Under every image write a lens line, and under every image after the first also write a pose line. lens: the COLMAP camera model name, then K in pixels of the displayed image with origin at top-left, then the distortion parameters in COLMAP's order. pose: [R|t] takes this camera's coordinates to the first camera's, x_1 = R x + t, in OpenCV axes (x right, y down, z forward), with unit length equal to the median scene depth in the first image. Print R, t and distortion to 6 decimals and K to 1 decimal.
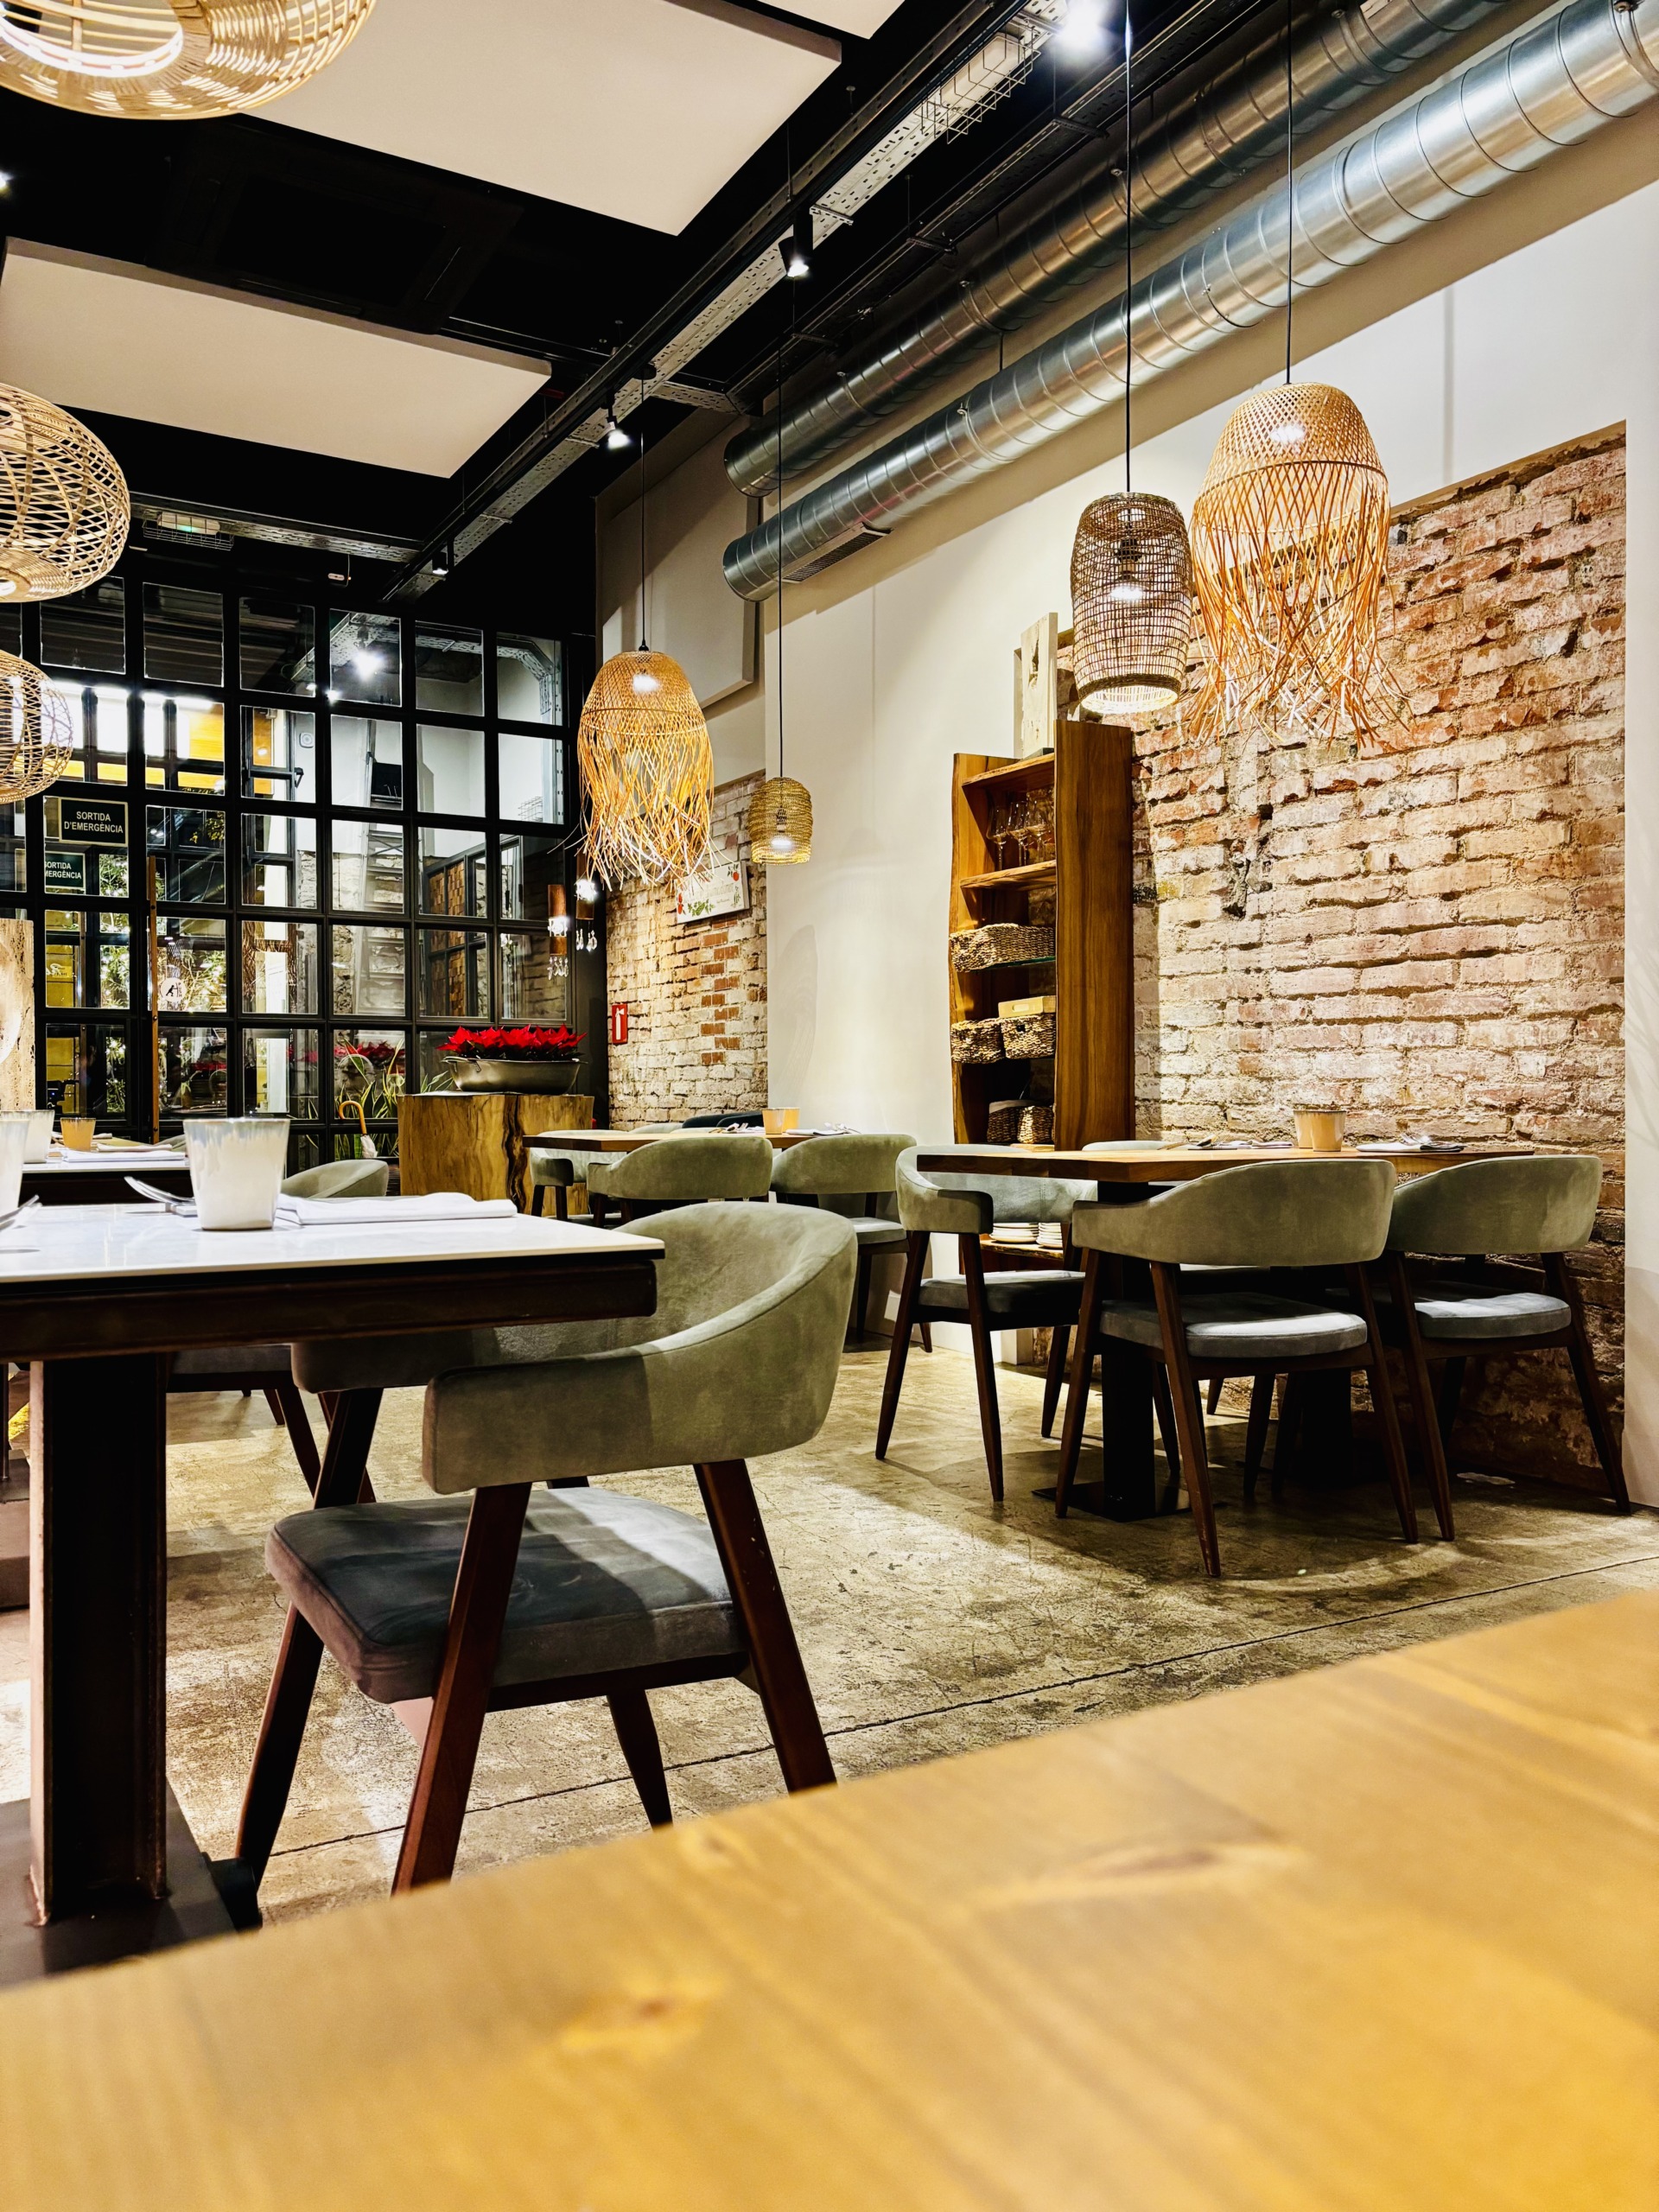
lens RADIAL K [[1647.9, 0, 830.9], [0, 1647.9, 1135.7], [0, 0, 1]] dist [0.000353, -0.000588]
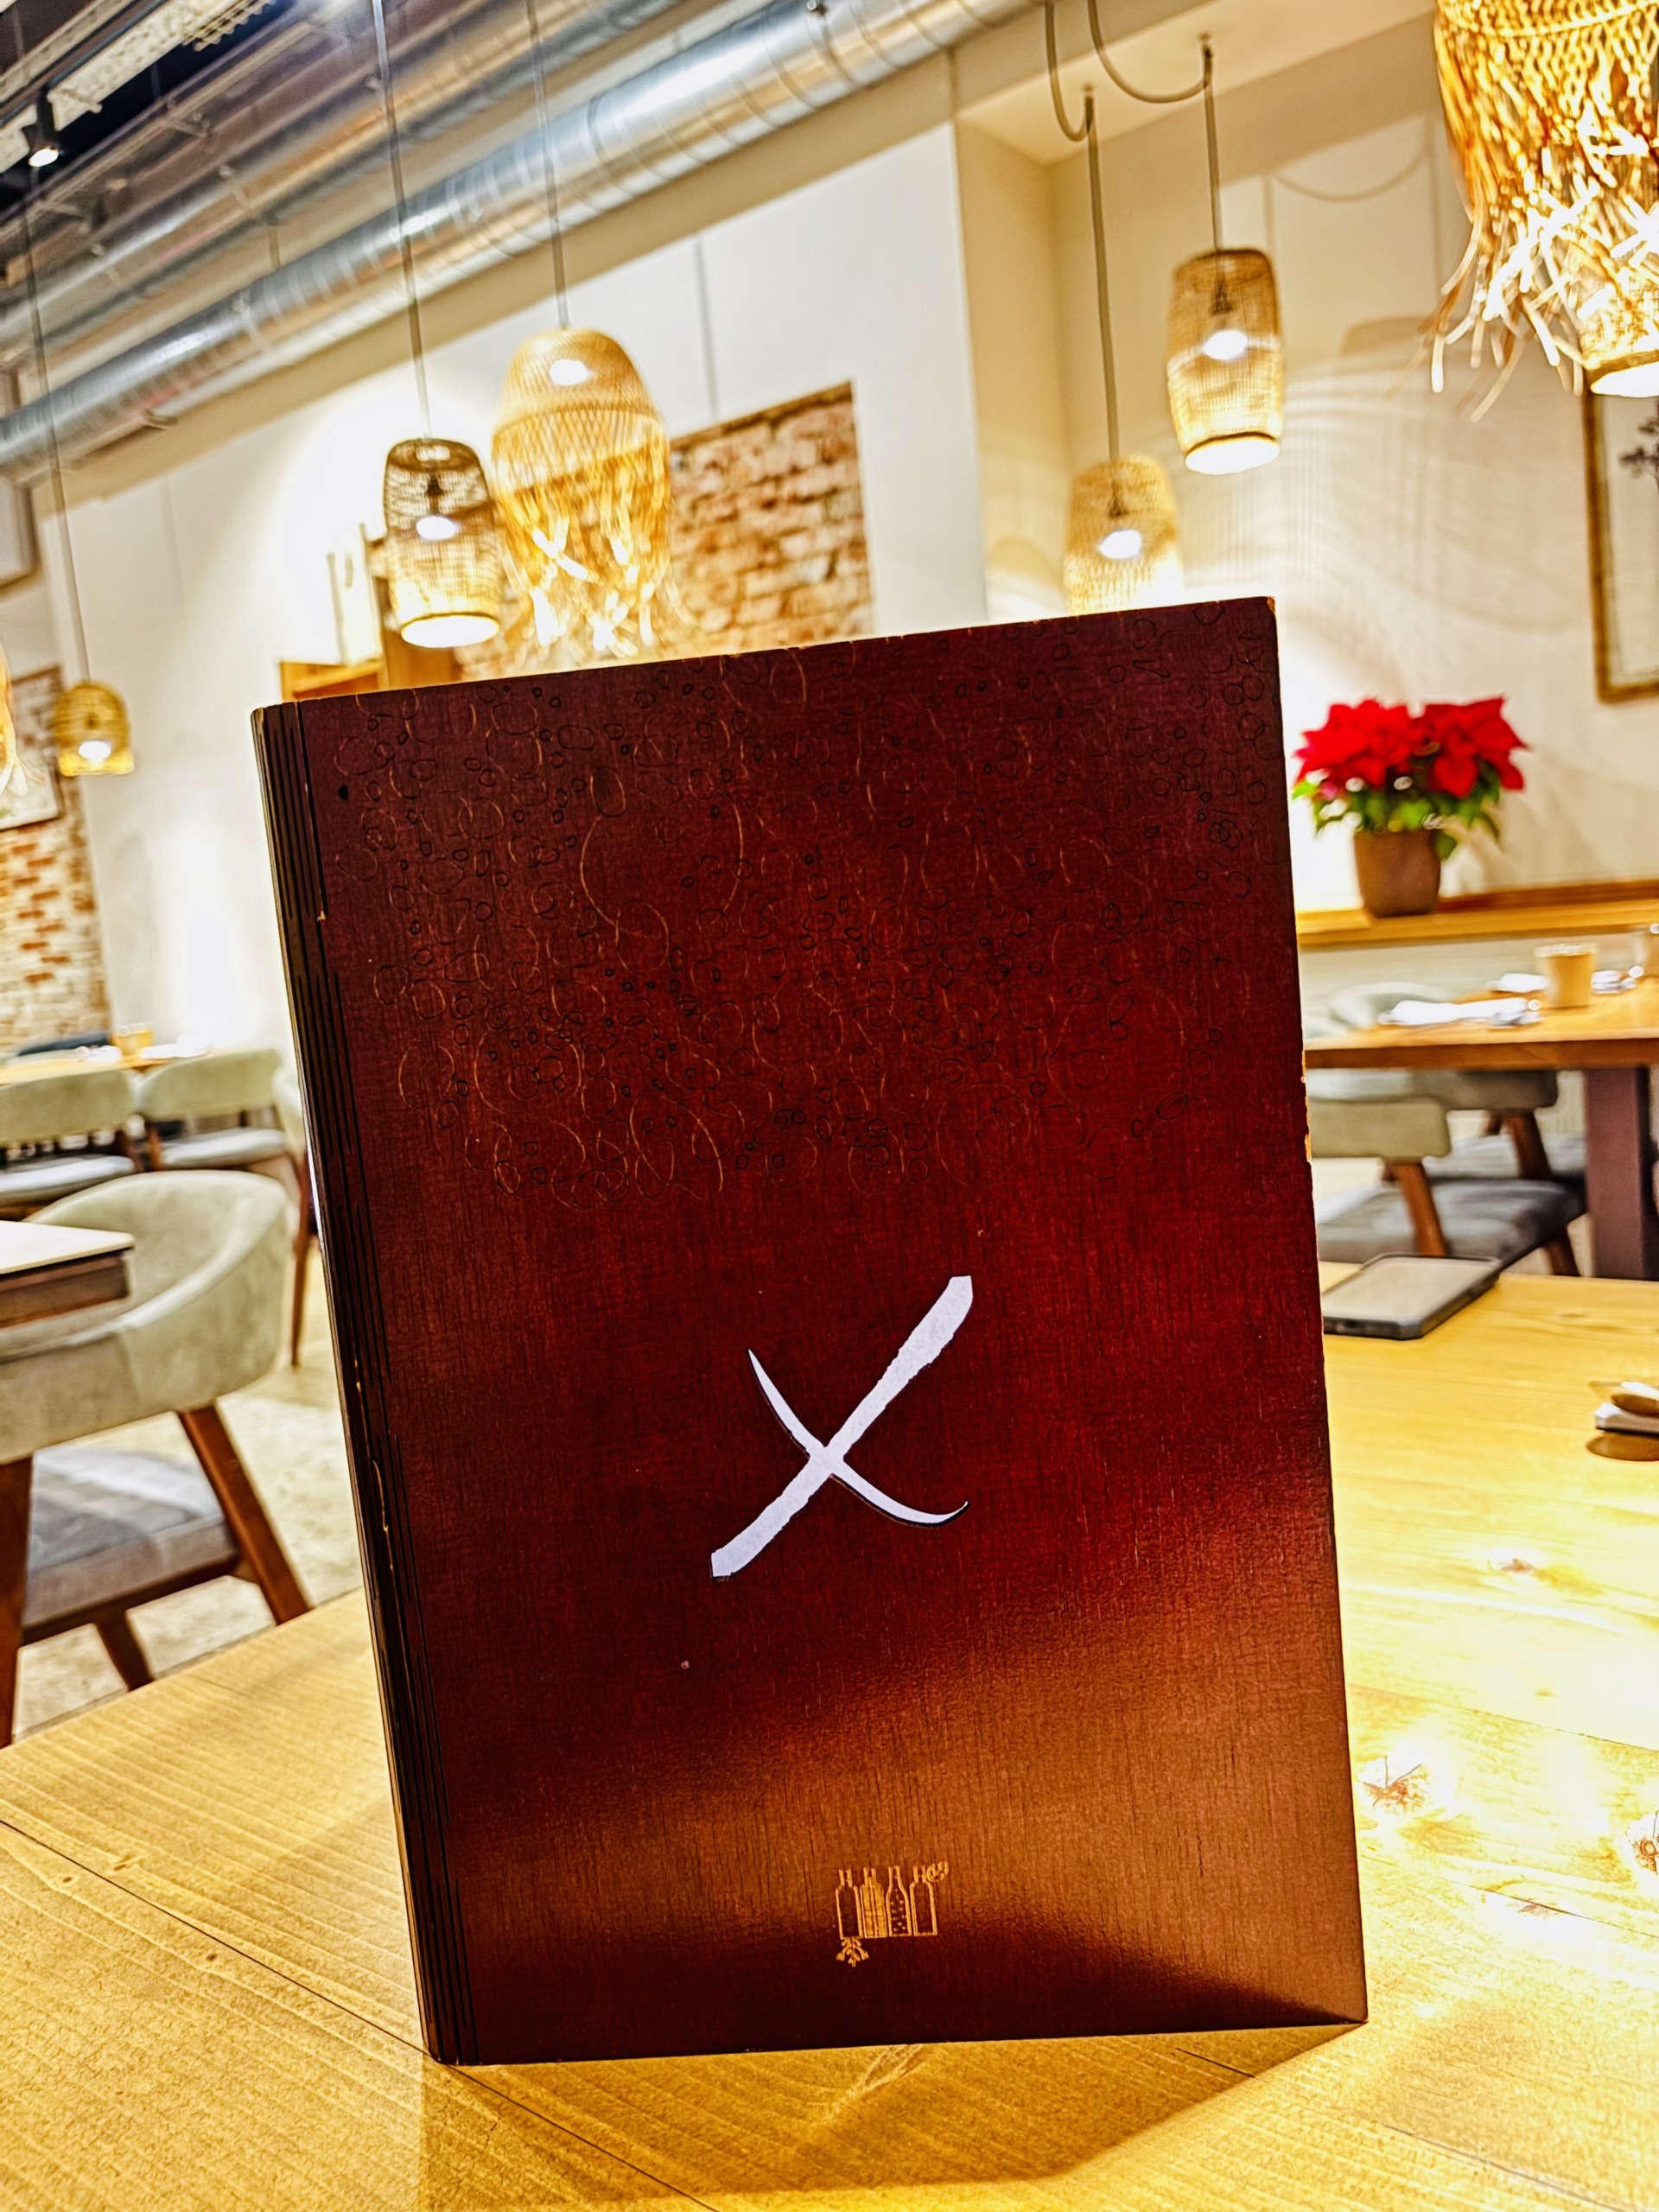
lens RADIAL K [[1674.3, 0, 829.5], [0, 1674.3, 1106.0], [0, 0, 1]] dist [0.055072, -0.093910]
pose [[0.925960, -0.125810, 0.356047, -0.015704], [0.101605, 0.991103, 0.085967, -0.025136], [-0.363695, -0.043426, 0.930505, -0.097938]]
